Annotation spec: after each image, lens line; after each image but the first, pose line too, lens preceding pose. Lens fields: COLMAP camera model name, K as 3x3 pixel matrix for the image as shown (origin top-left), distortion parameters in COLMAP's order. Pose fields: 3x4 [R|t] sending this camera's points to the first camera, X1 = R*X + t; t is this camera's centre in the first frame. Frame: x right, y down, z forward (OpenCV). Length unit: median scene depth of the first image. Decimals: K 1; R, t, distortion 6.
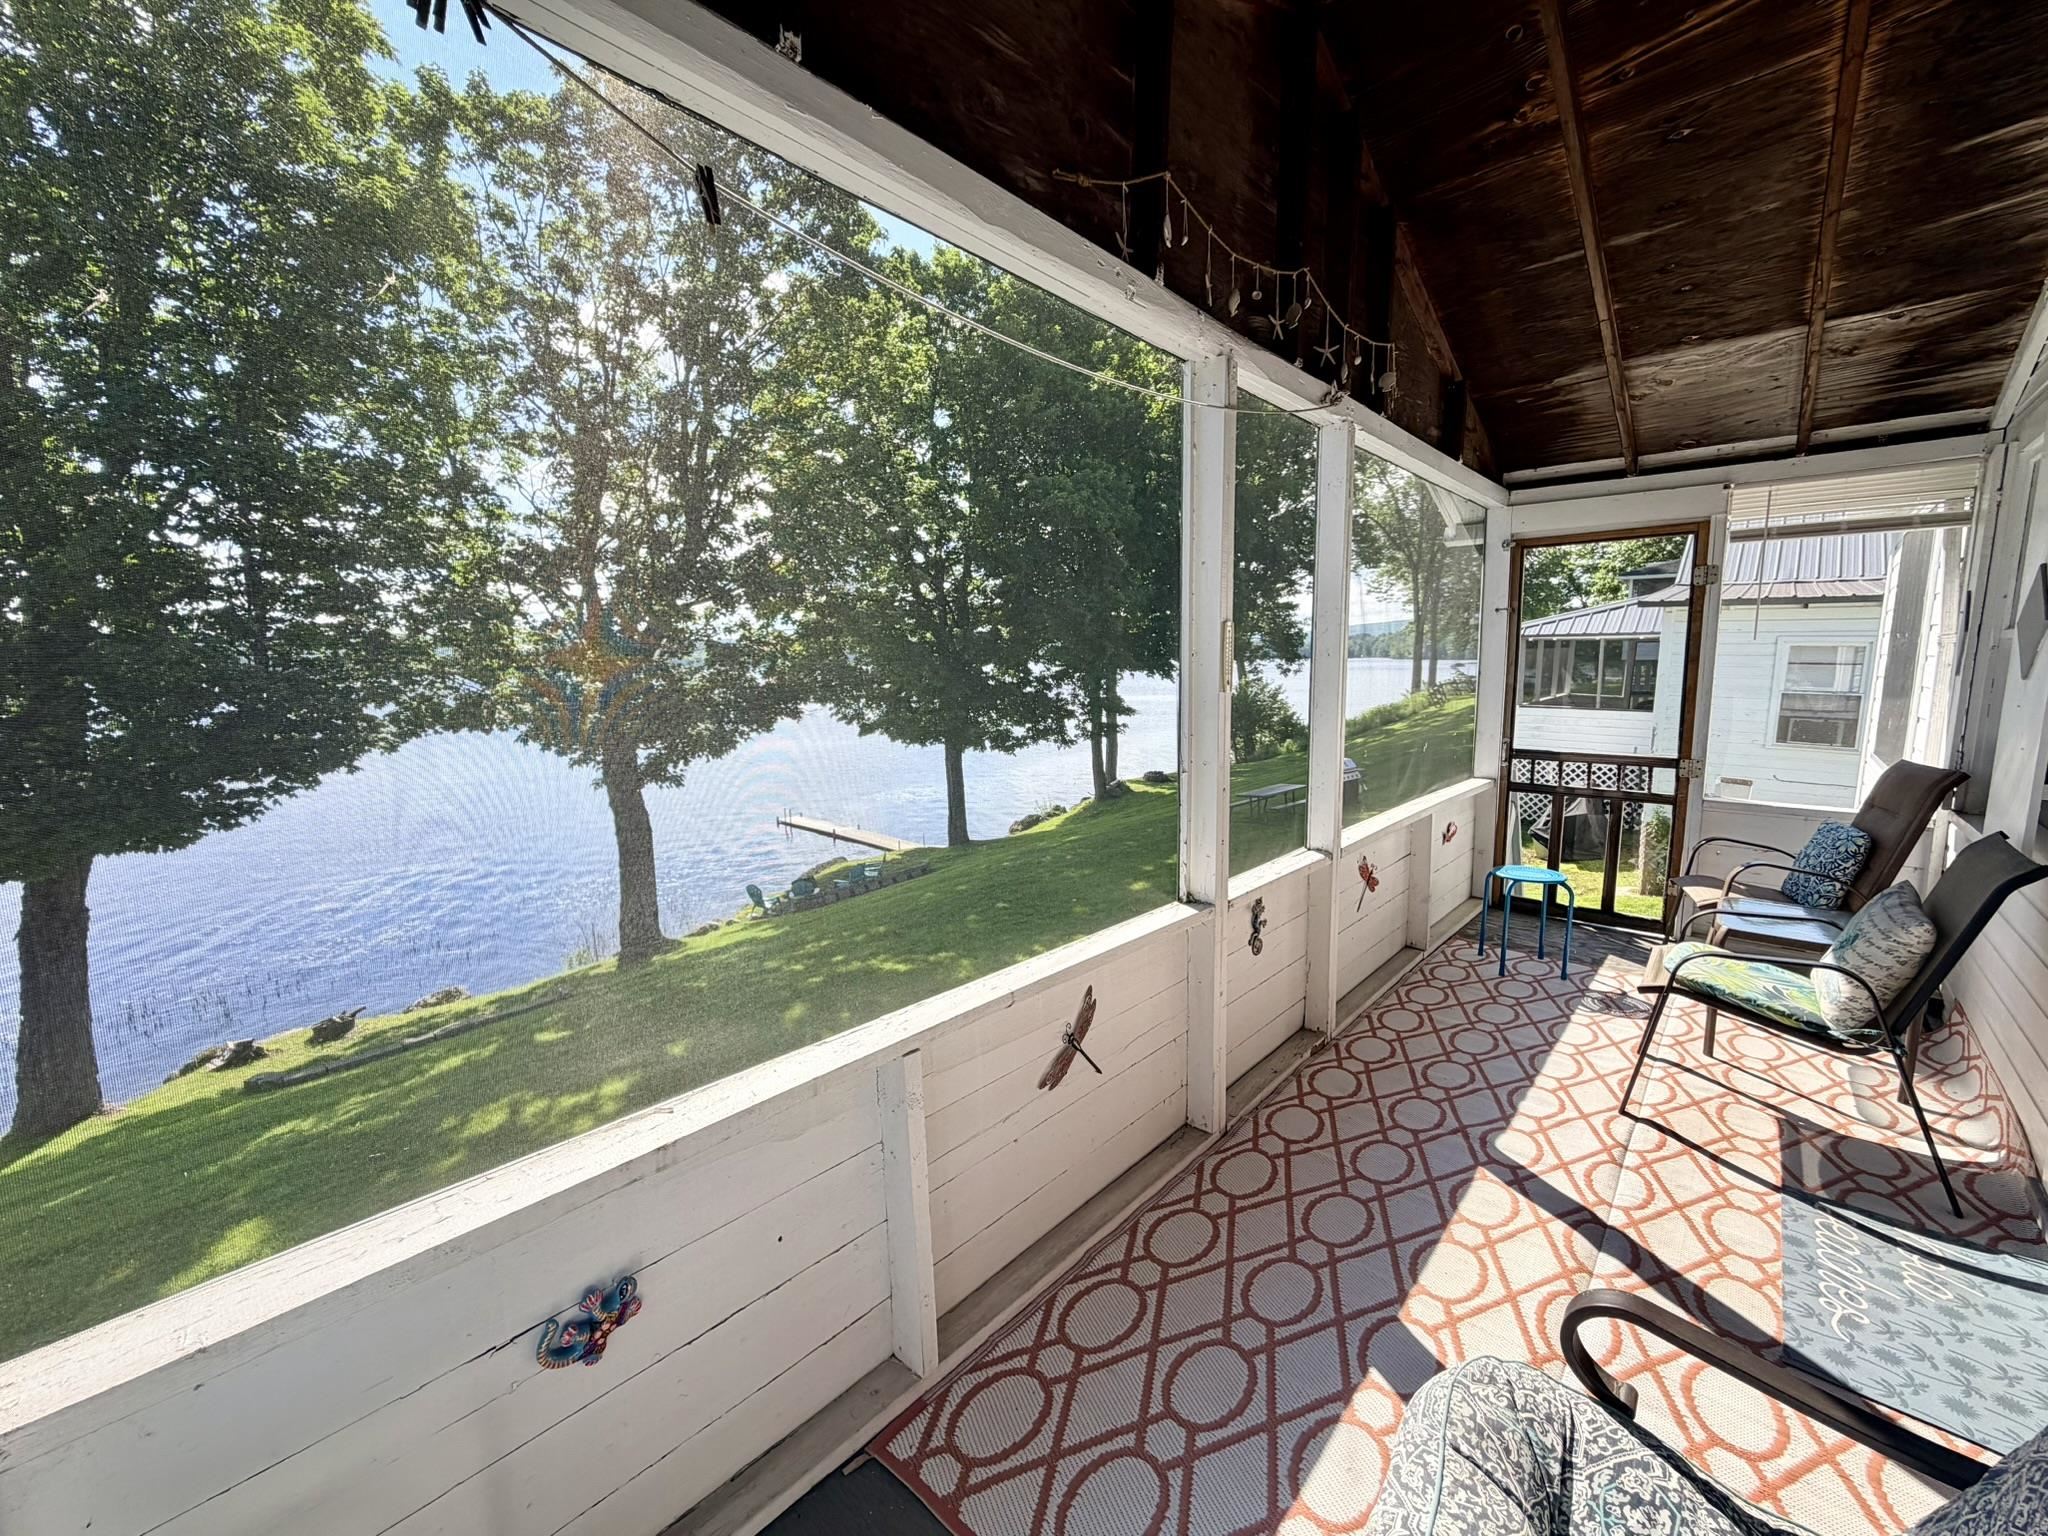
lens RADIAL K [[818.0, 0, 1013.4], [0, 818.0, 764.0], [0, 0, 1]] dist [0.000573, 0.000270]
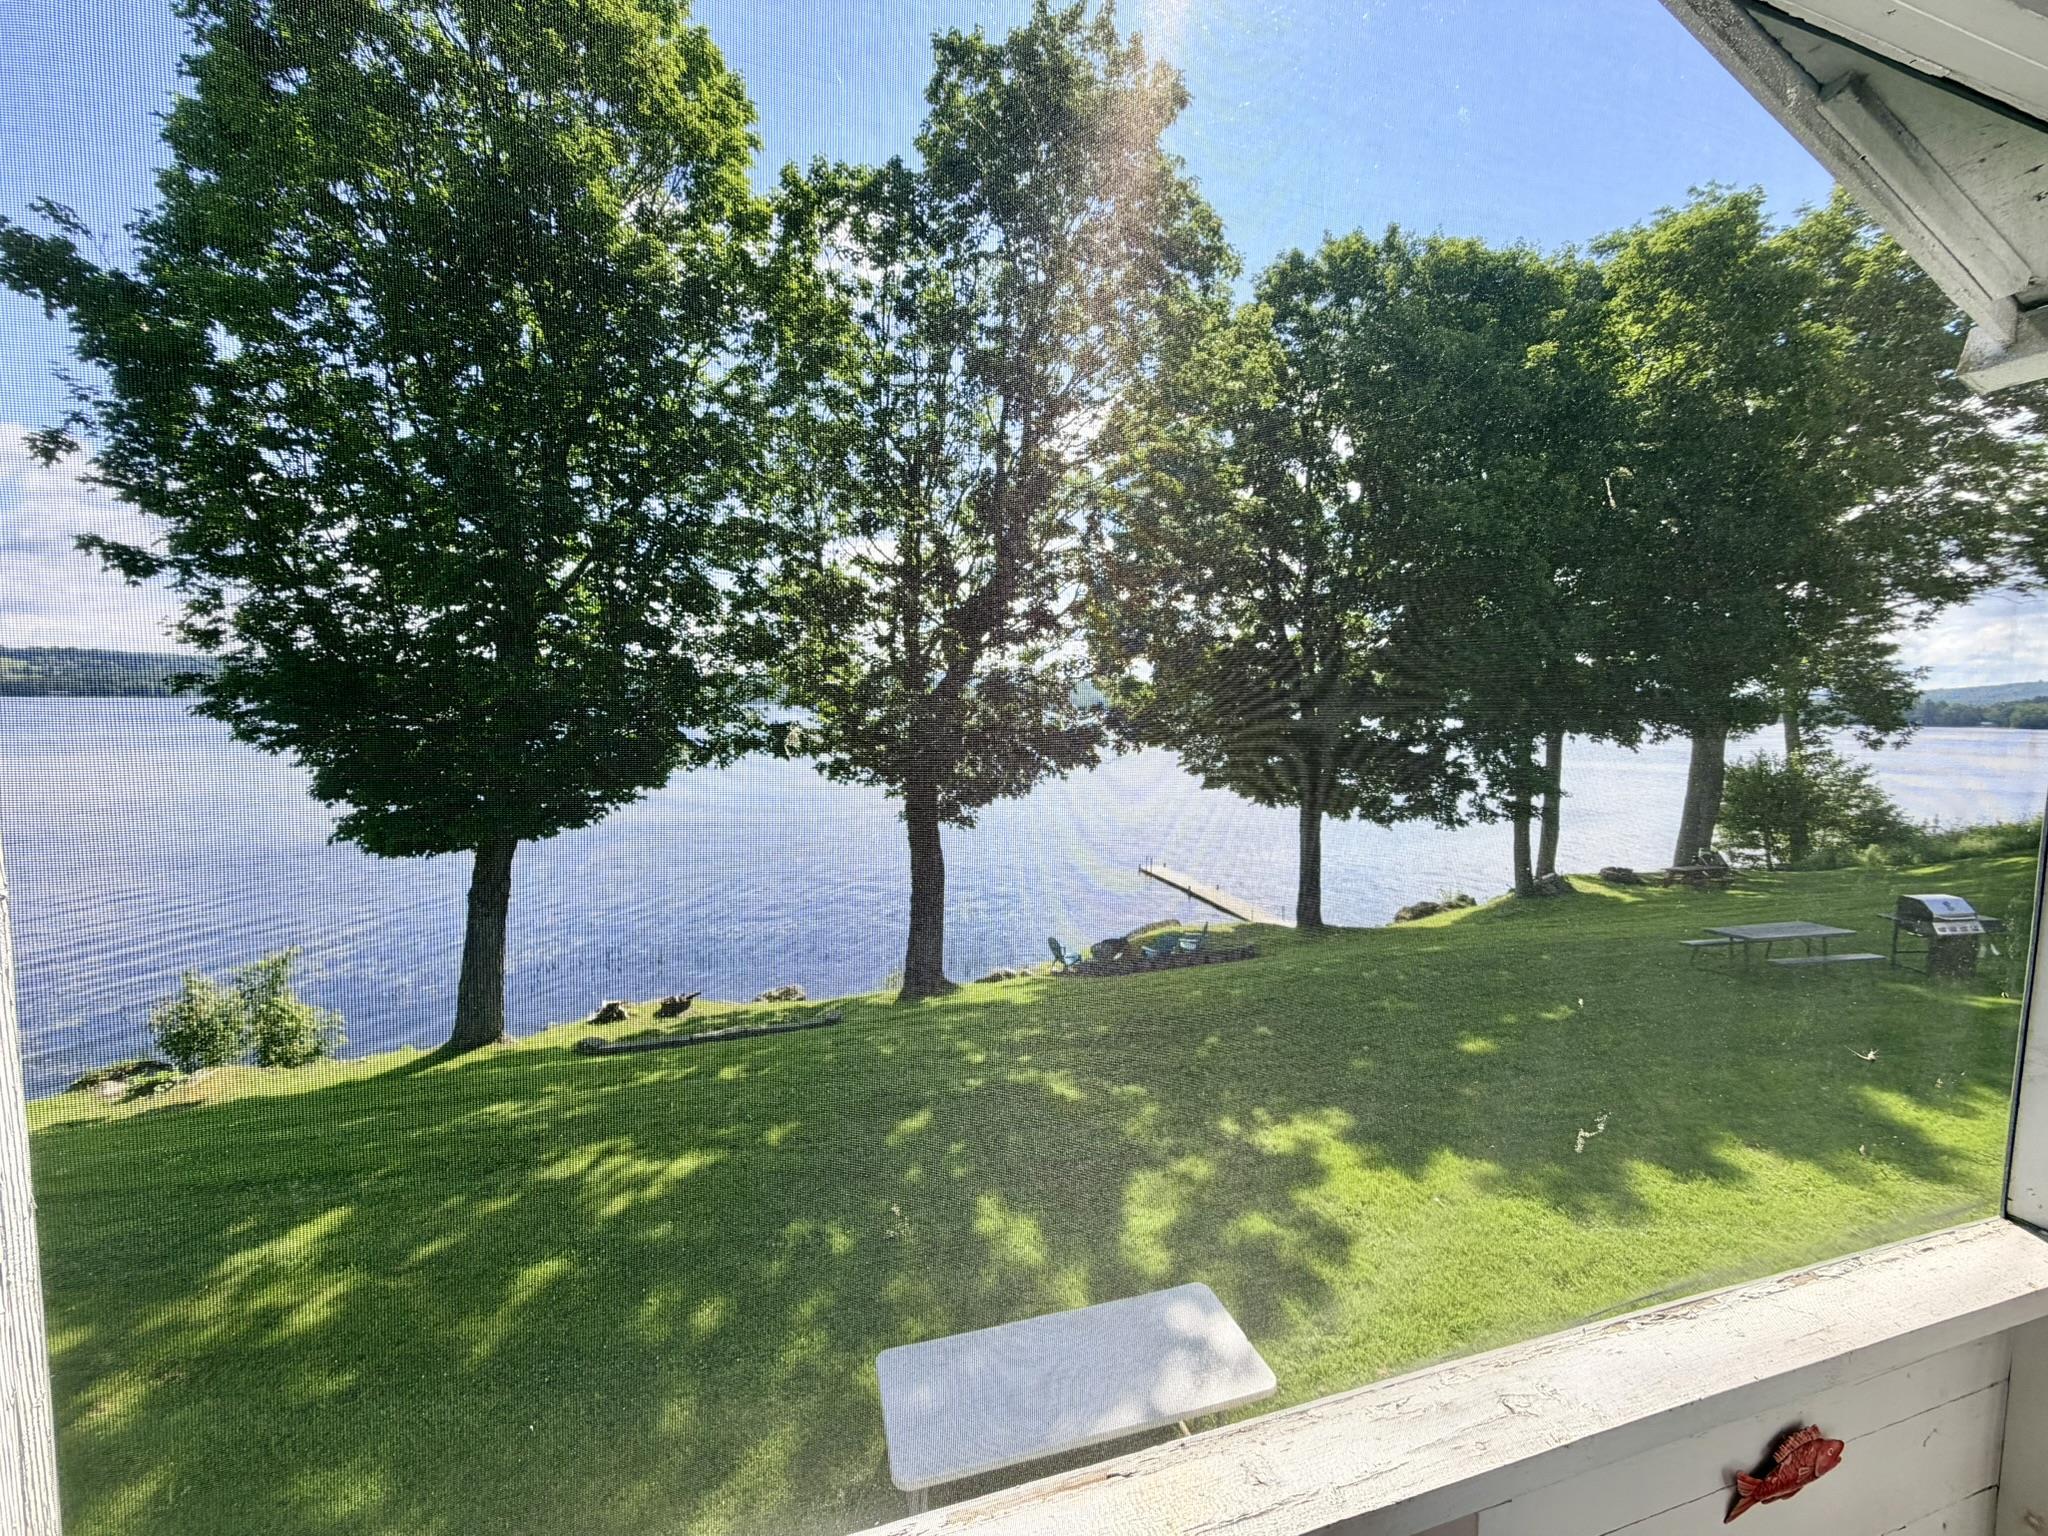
lens RADIAL K [[818.0, 0, 1018.3], [0, 818.0, 765.9], [0, 0, 1]] dist [0.000573, 0.000270]
pose [[0.871418, 0.068732, -0.485701, 0.092166], [-0.093892, 0.995199, -0.027624, -0.020528], [0.481471, 0.069676, 0.873688, 0.133575]]
